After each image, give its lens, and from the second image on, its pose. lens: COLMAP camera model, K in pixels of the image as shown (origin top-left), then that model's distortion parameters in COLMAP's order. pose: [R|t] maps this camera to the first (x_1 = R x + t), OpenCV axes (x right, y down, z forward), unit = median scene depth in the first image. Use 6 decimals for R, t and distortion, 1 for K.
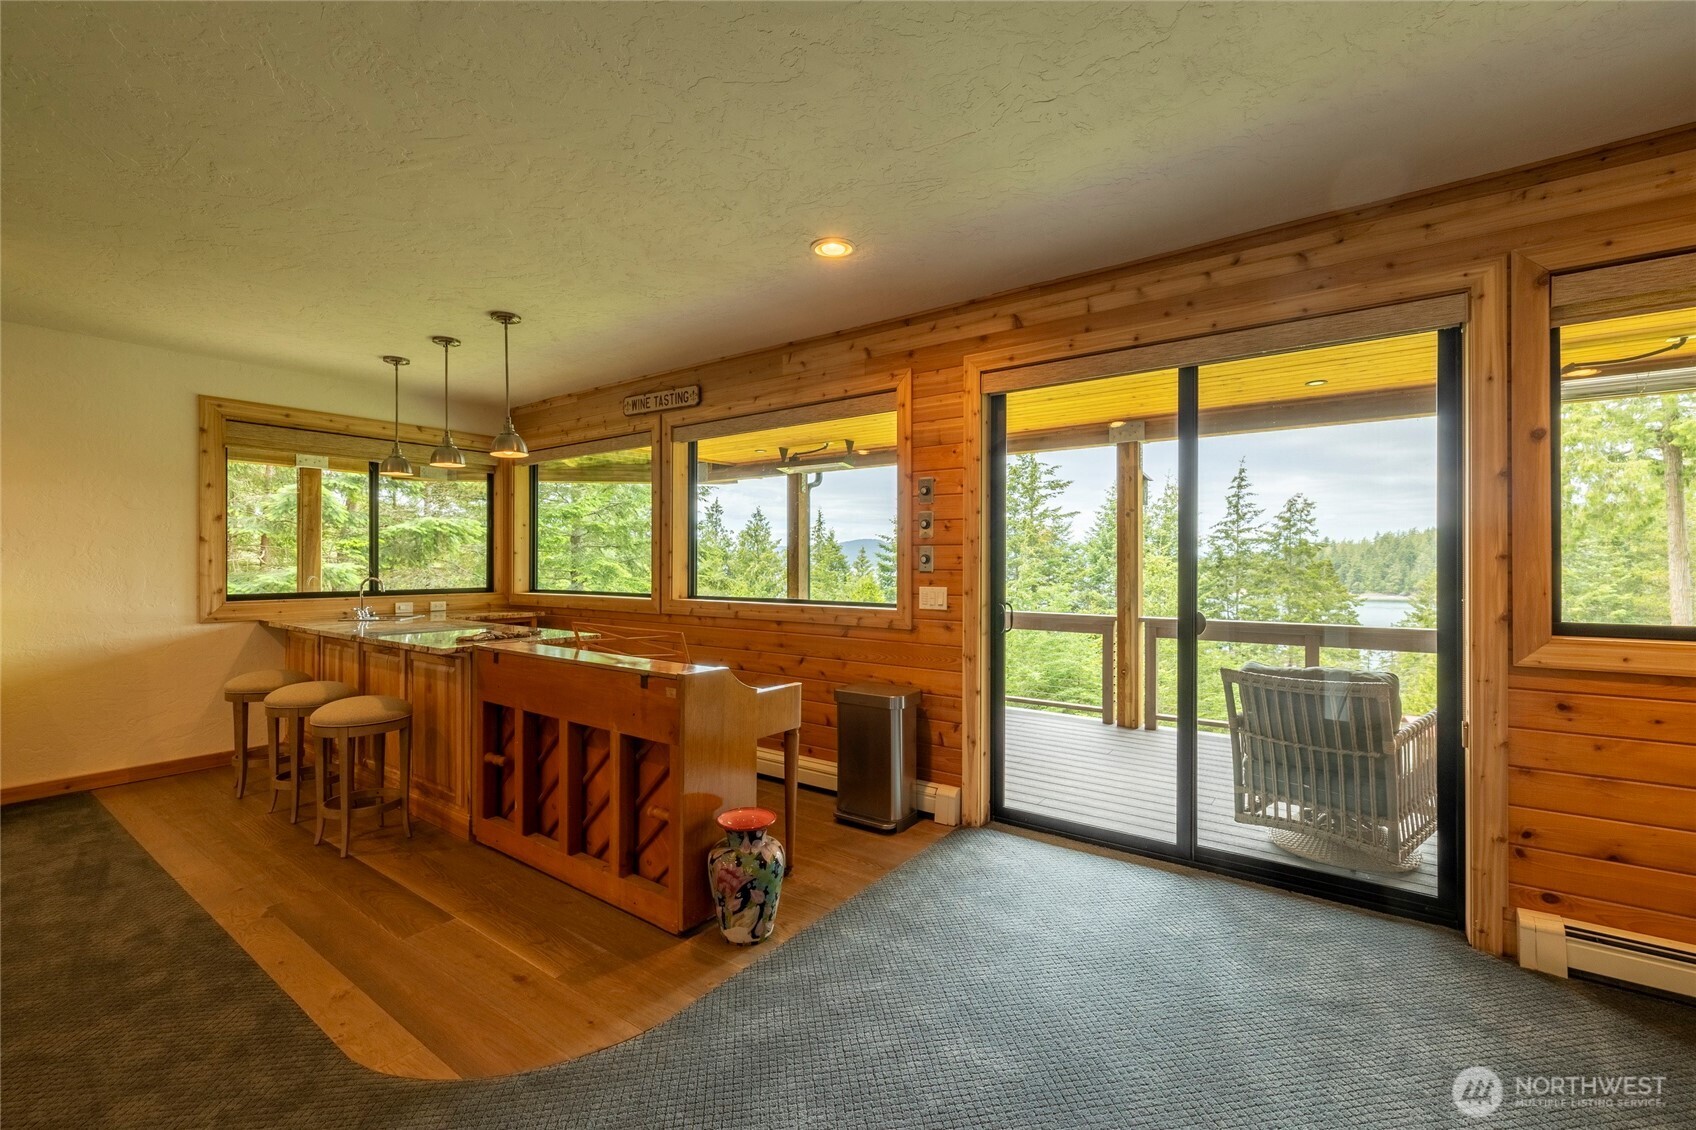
lens RADIAL K [[712.6, 0, 854.0], [0, 712.6, 562.7], [0, 0, 1]] dist [-0.002327, -0.000519]
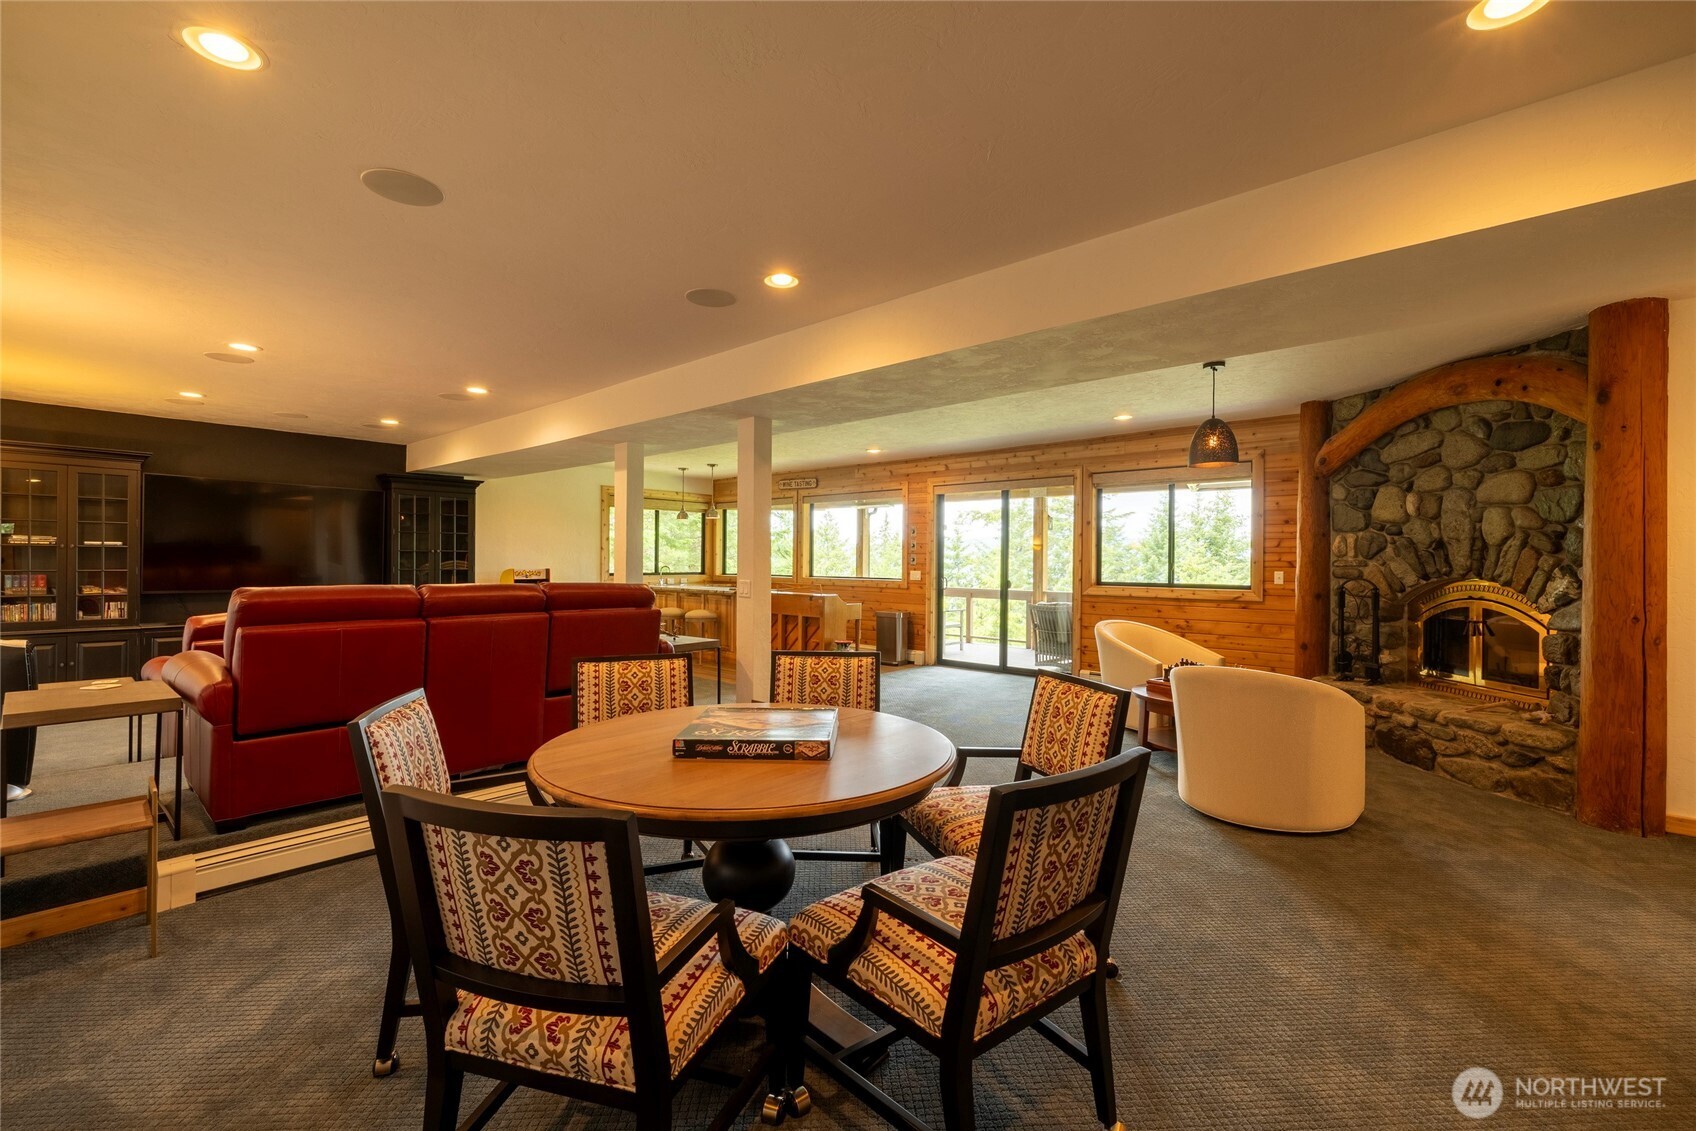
lens RADIAL K [[712.6, 0, 854.0], [0, 712.6, 563.2], [0, 0, 1]] dist [-0.002327, -0.000519]
pose [[0.995508, 0.007909, -0.094345, 0.132381], [-0.007482, 0.999960, 0.004877, -0.003146], [0.094379, -0.004150, 0.995528, -1.485200]]
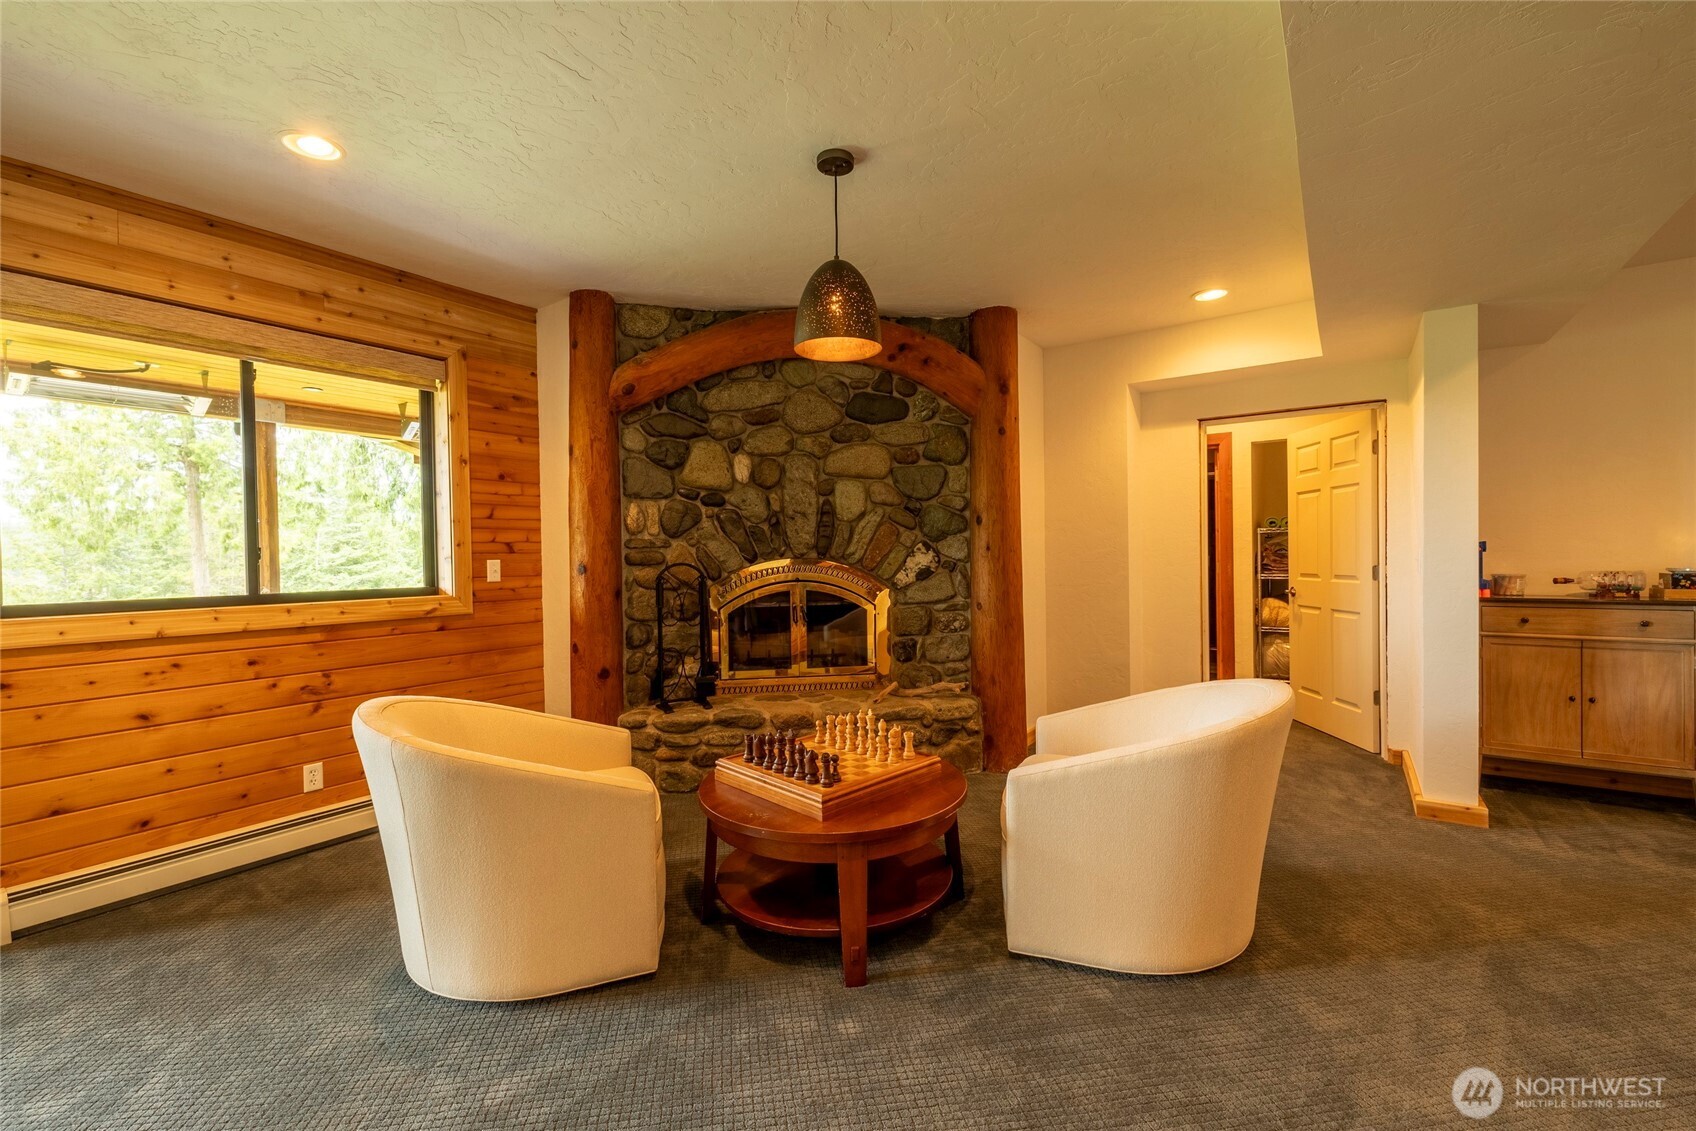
lens RADIAL K [[712.6, 0, 854.0], [0, 712.6, 563.2], [0, 0, 1]] dist [-0.002327, -0.000519]
pose [[-0.012250, -0.007556, 0.999896, -0.032185], [0.016639, 0.999831, 0.007759, 0.023222], [-0.999787, 0.016732, -0.012122, -0.148960]]
